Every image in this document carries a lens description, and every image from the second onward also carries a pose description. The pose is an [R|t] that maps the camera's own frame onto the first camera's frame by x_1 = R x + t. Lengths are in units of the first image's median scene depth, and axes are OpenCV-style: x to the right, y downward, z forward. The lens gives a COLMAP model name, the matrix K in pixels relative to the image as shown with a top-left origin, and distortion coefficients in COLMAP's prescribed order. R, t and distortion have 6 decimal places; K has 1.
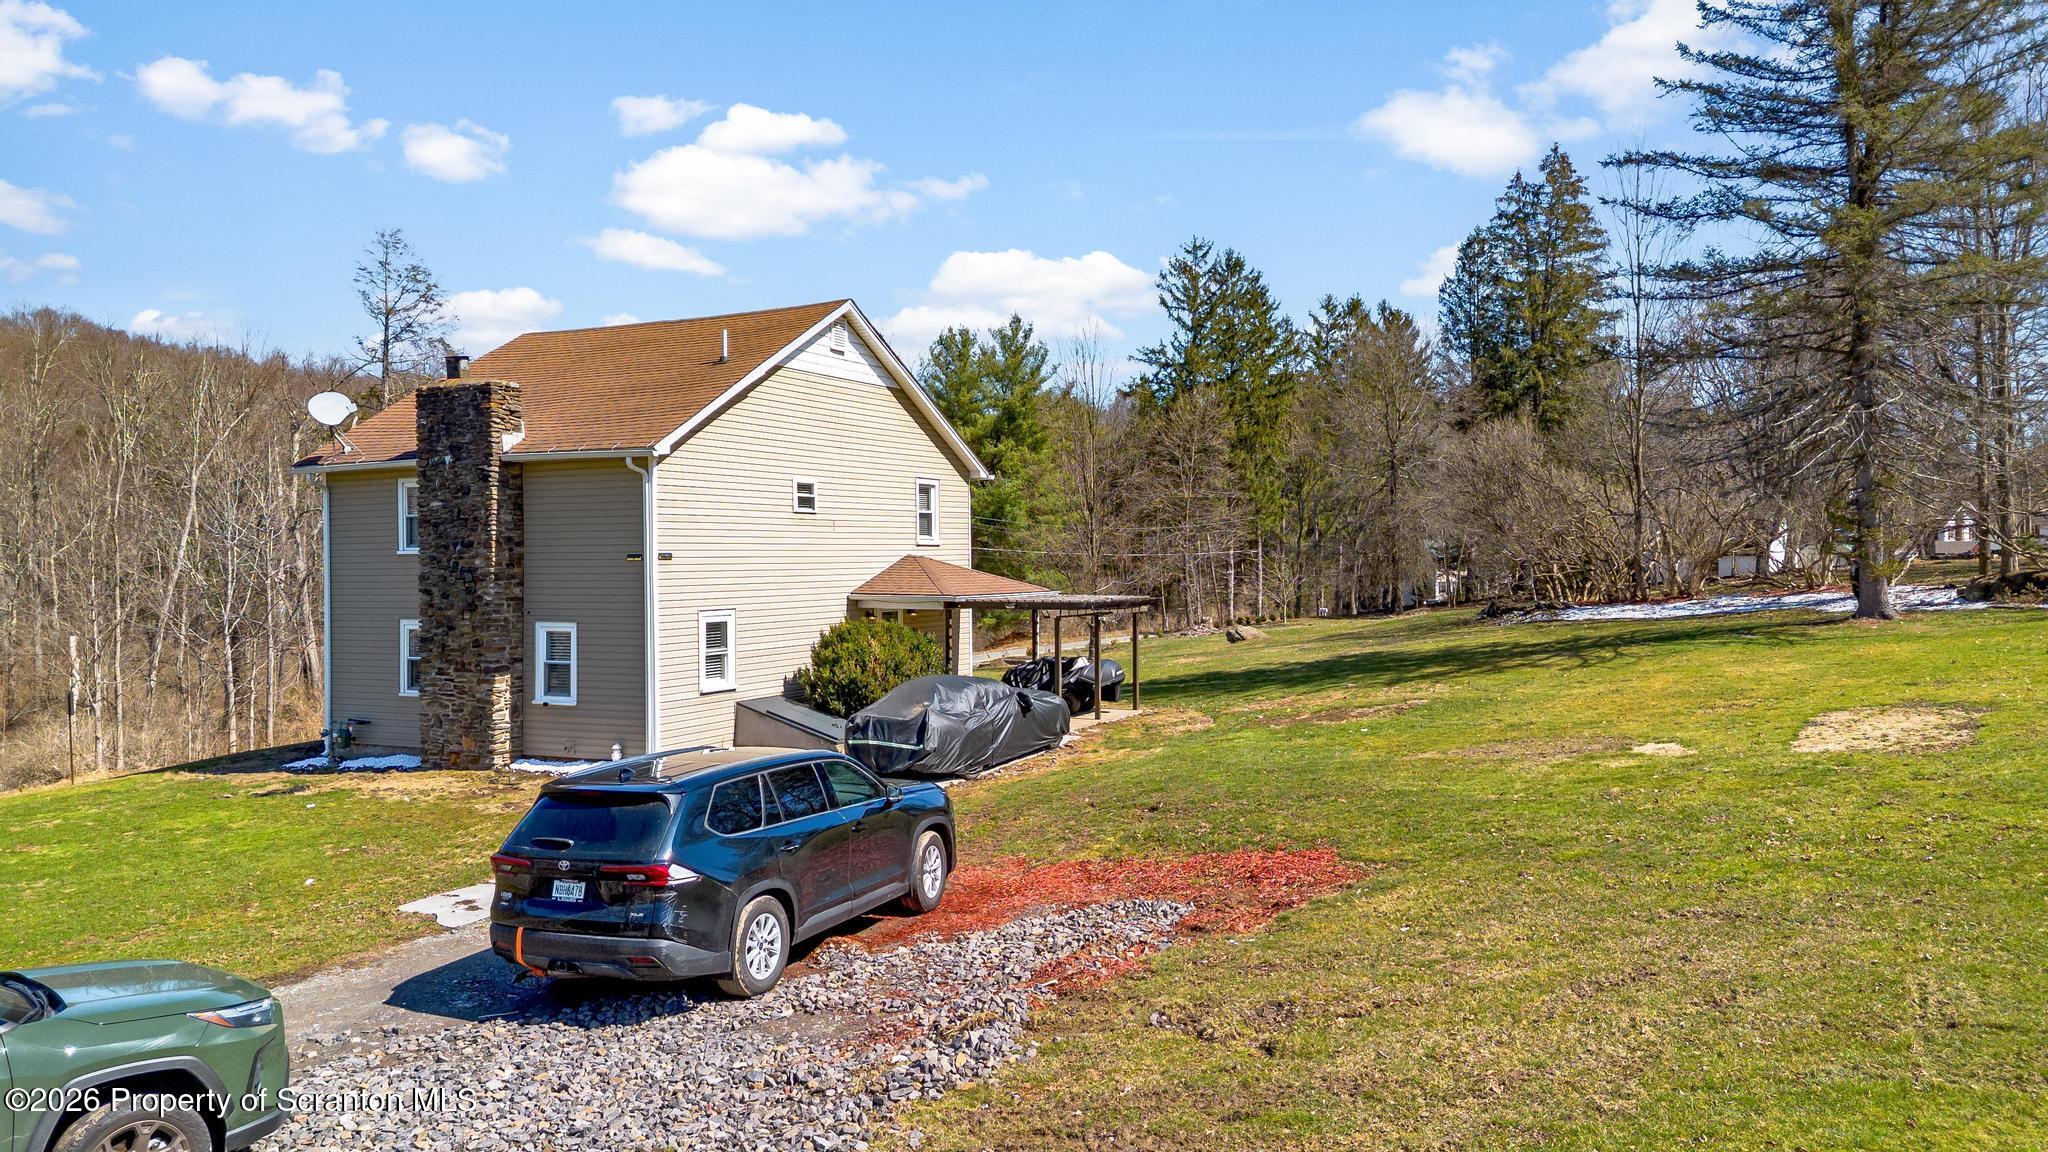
lens RADIAL K [[1399.8, 0, 1032.3], [0, 1399.8, 597.2], [0, 0, 1]] dist [0.087277, -0.077598]
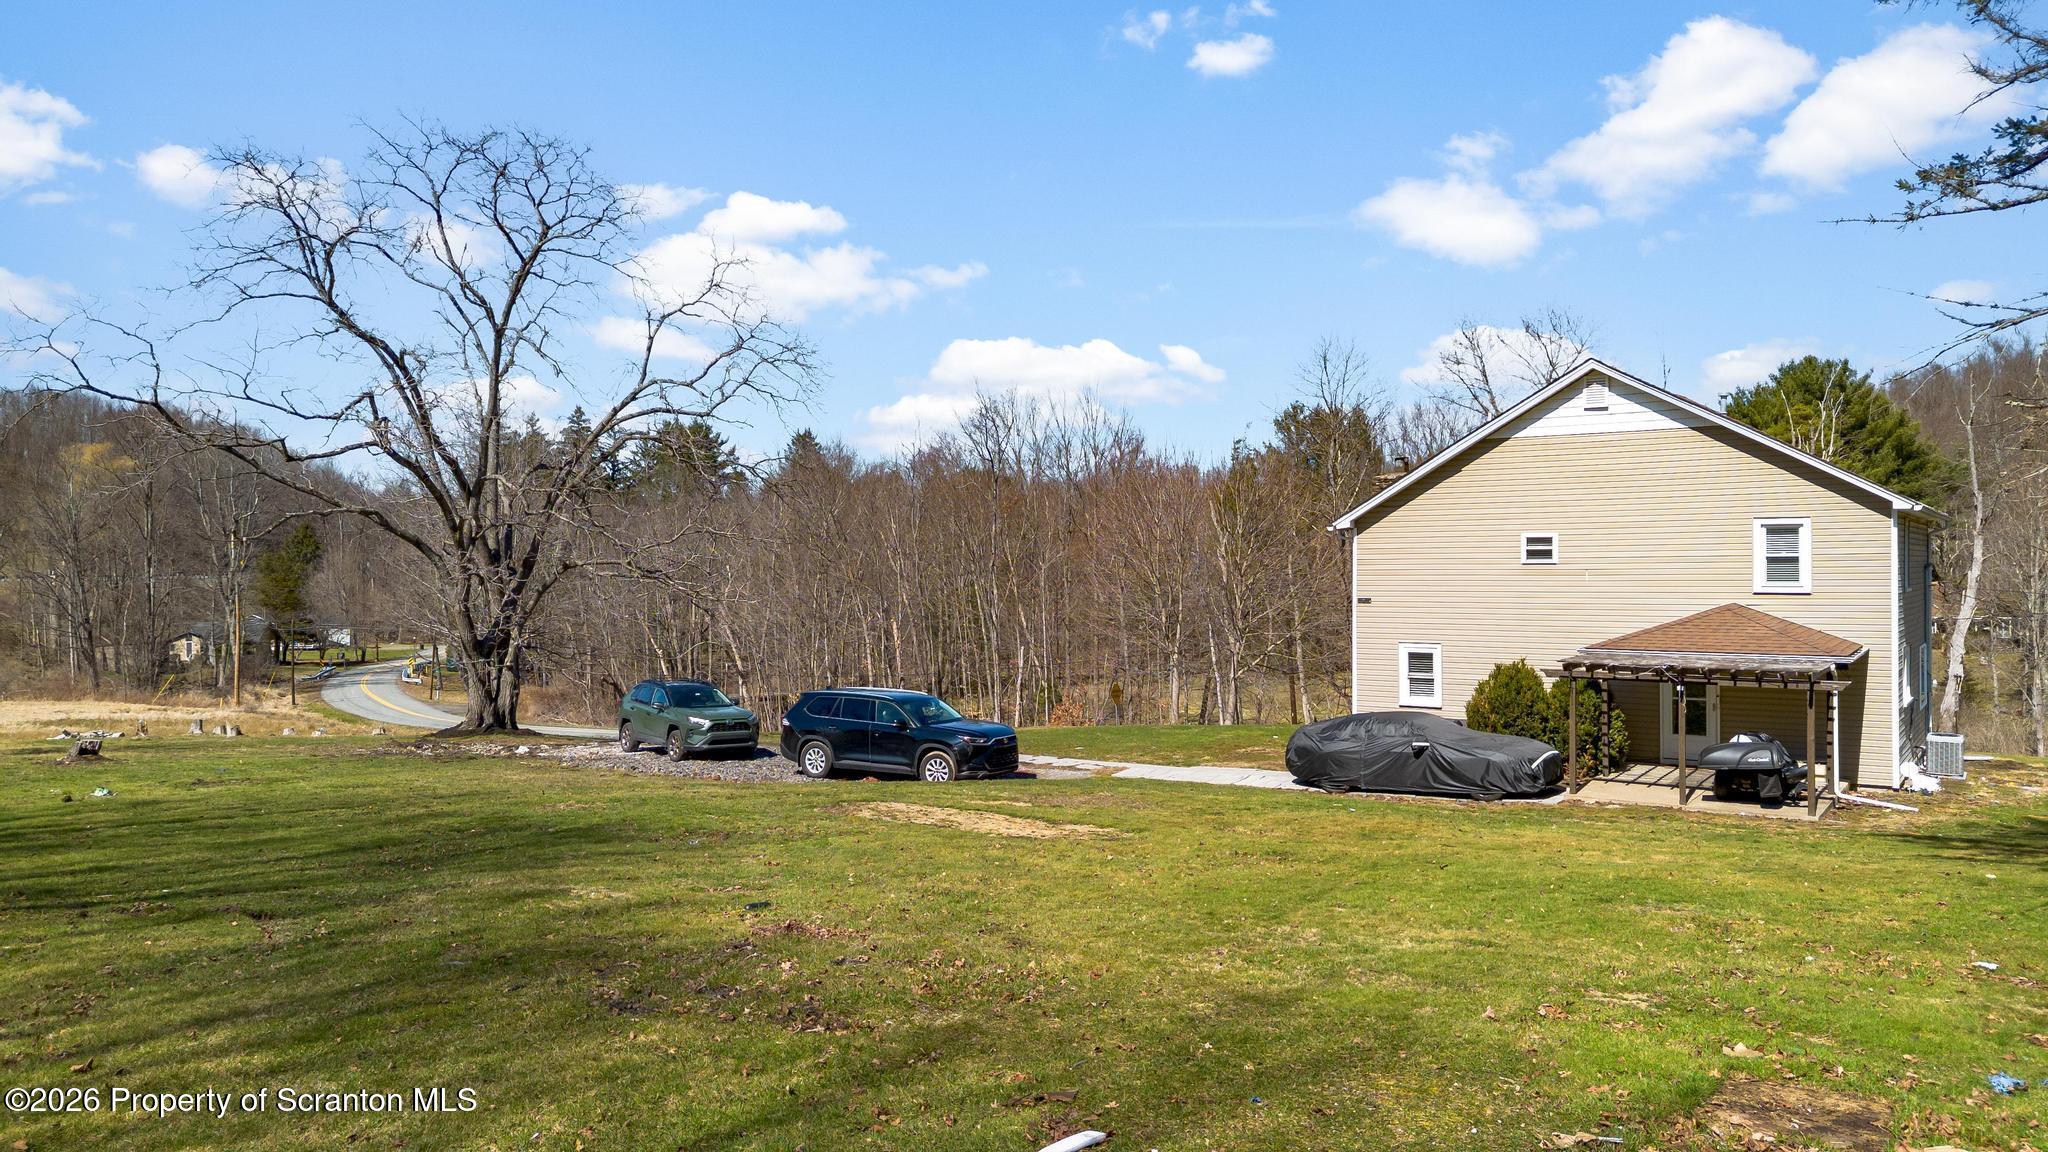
lens RADIAL K [[1436.2, 0, 1024.0], [0, 1436.2, 576.0], [0, 0, 1]] dist [0.081197, -0.088339]
pose [[-0.135647, 0.020852, -0.990538, 0.918952], [-0.018053, 0.999560, 0.023514, -0.062385], [0.990593, 0.021072, -0.135211, 0.671029]]
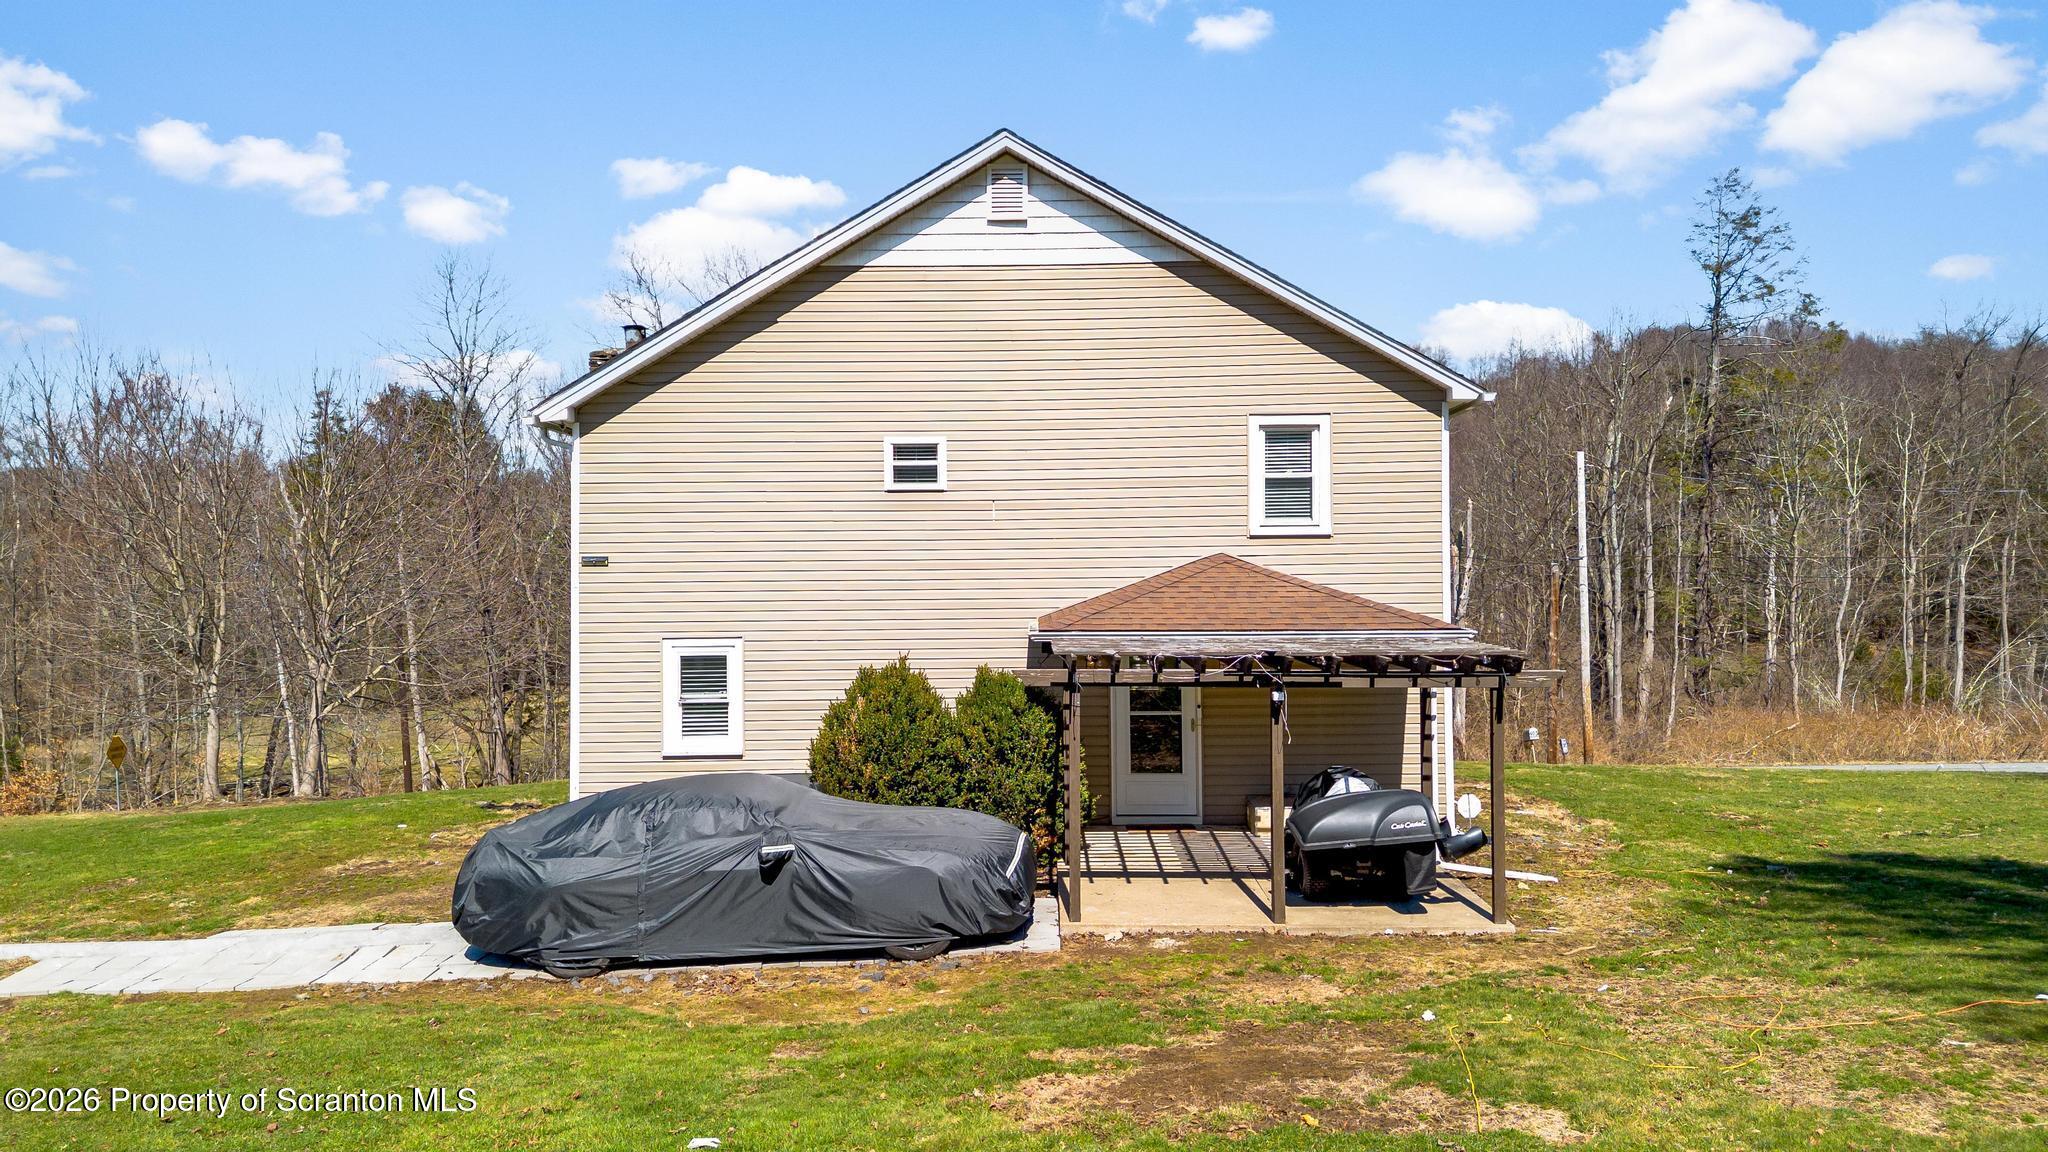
lens RADIAL K [[1436.2, 0, 1024.0], [0, 1436.2, 576.0], [0, 0, 1]] dist [0.081197, -0.088339]
pose [[0.445623, 0.005918, -0.895201, 0.392676], [-0.019467, 0.999806, -0.003081, -0.018308], [0.895009, 0.018800, 0.445652, 0.675279]]
